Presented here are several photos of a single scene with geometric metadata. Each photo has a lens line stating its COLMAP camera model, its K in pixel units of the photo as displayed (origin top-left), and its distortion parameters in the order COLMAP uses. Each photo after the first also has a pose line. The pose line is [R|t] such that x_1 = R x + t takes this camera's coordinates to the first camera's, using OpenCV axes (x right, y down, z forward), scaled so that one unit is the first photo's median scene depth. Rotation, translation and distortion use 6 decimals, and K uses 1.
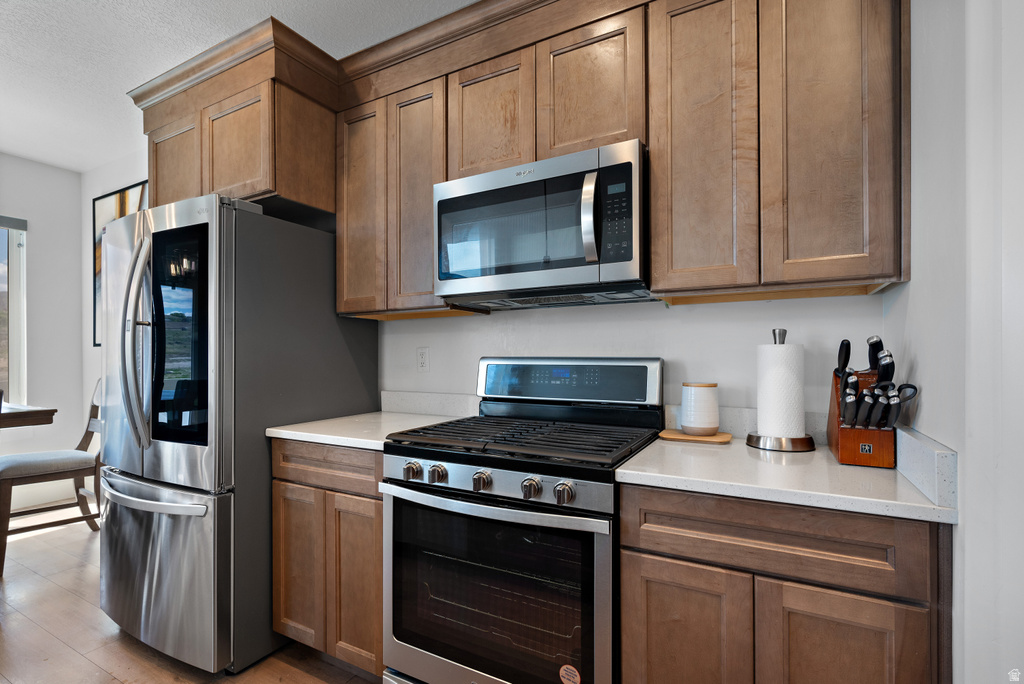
lens RADIAL K [[476.7, 0, 514.2], [0, 476.7, 355.4], [0, 0, 1]] dist [-0.001045, 0.000163]
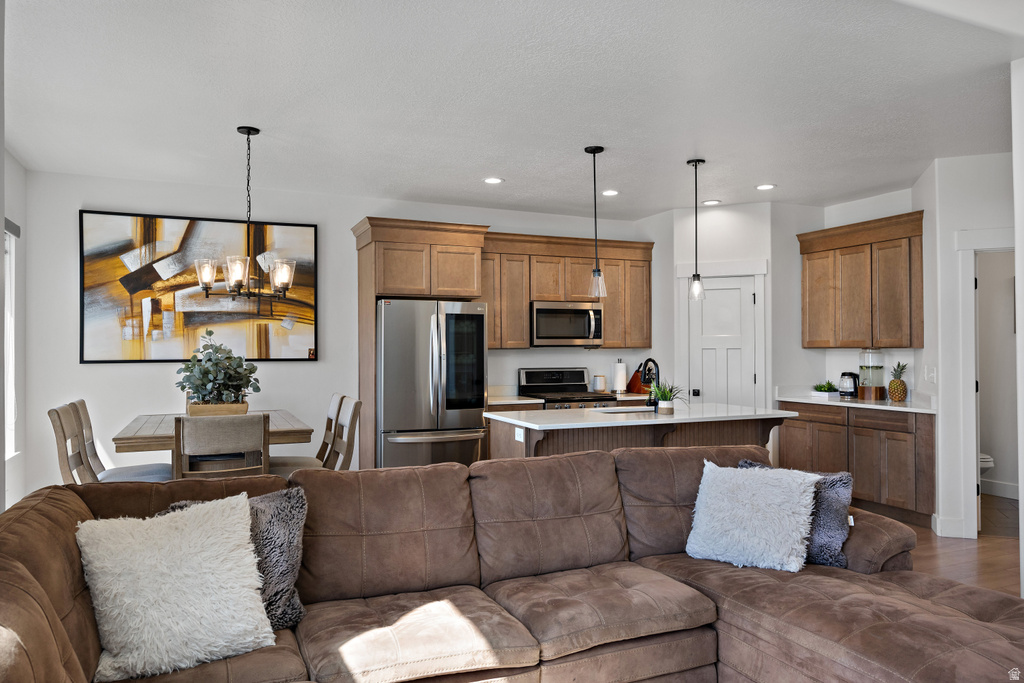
lens RADIAL K [[711.1, 0, 512.0], [0, 711.1, 341.5], [0, 0, 1]] dist [-0.008029, -0.001852]
pose [[0.616172, 0.008917, 0.787561, -4.134349], [0.001205, 0.999924, -0.012264, -0.122476], [-0.787610, 0.008505, 0.616115, -1.603268]]
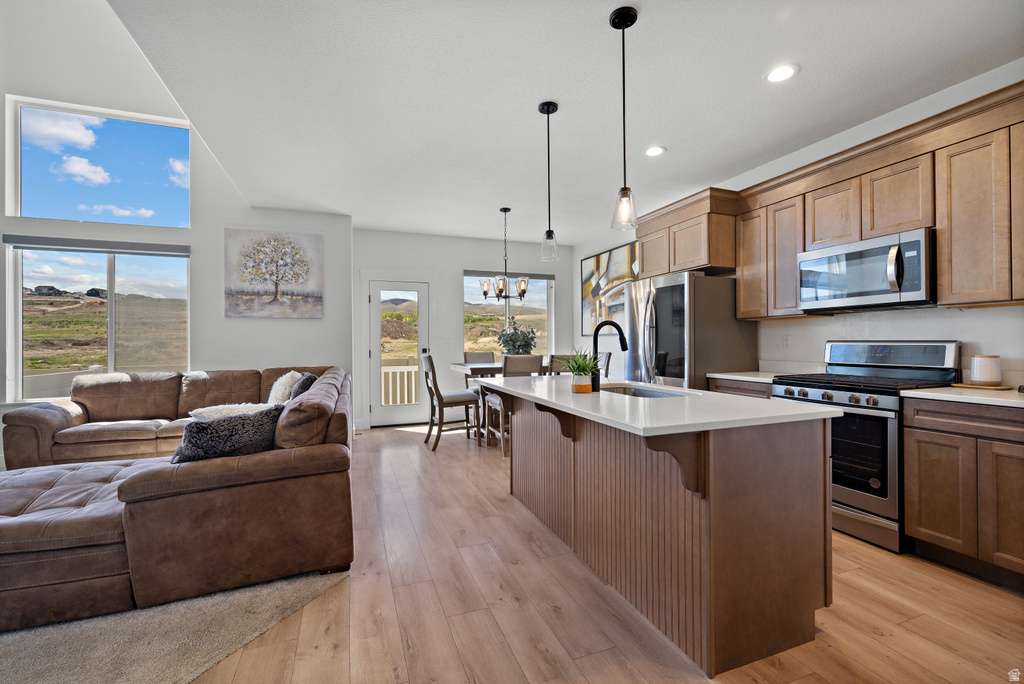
lens RADIAL K [[431.3, 0, 516.7], [0, 431.3, 341.8], [0, 0, 1]] dist [-0.001453, -0.000386]
pose [[0.765392, -0.002267, -0.643560, 0.116230], [0.003971, 0.999991, 0.001200, 0.001905], [0.643552, -0.003474, 0.765394, -1.428962]]
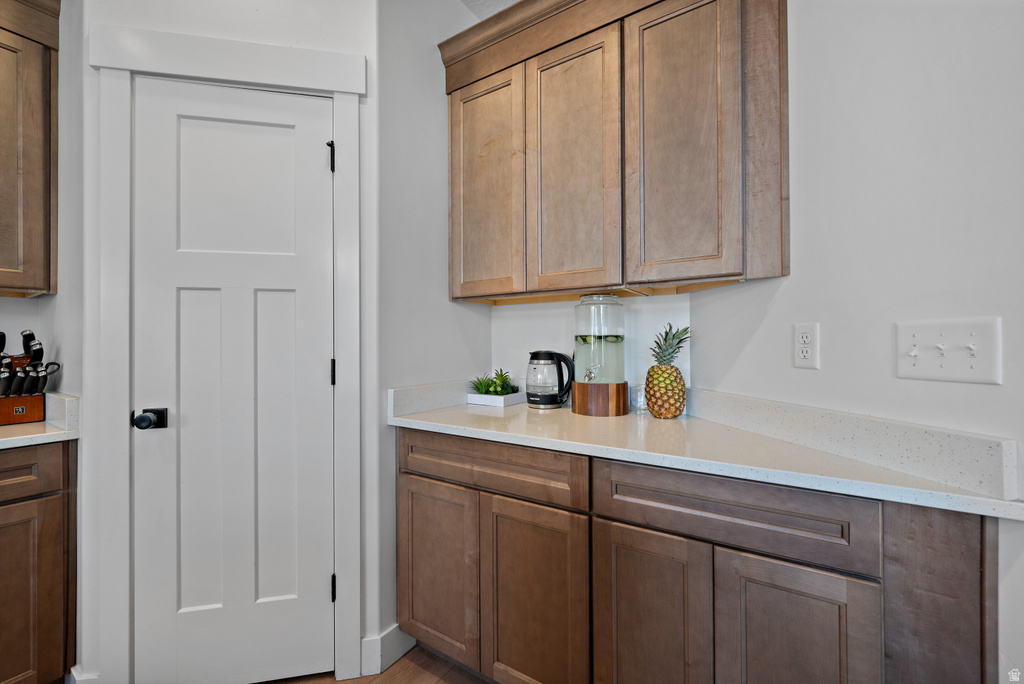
lens RADIAL K [[417.1, 0, 512.0], [0, 417.1, 342.0], [0, 0, 1]] dist [0.001095, 0.000150]
pose [[0.093639, 0.006738, 0.995583, -0.294214], [0.003217, 0.999970, -0.007070, 0.007071], [-0.995601, 0.003865, 0.093614, -0.469423]]
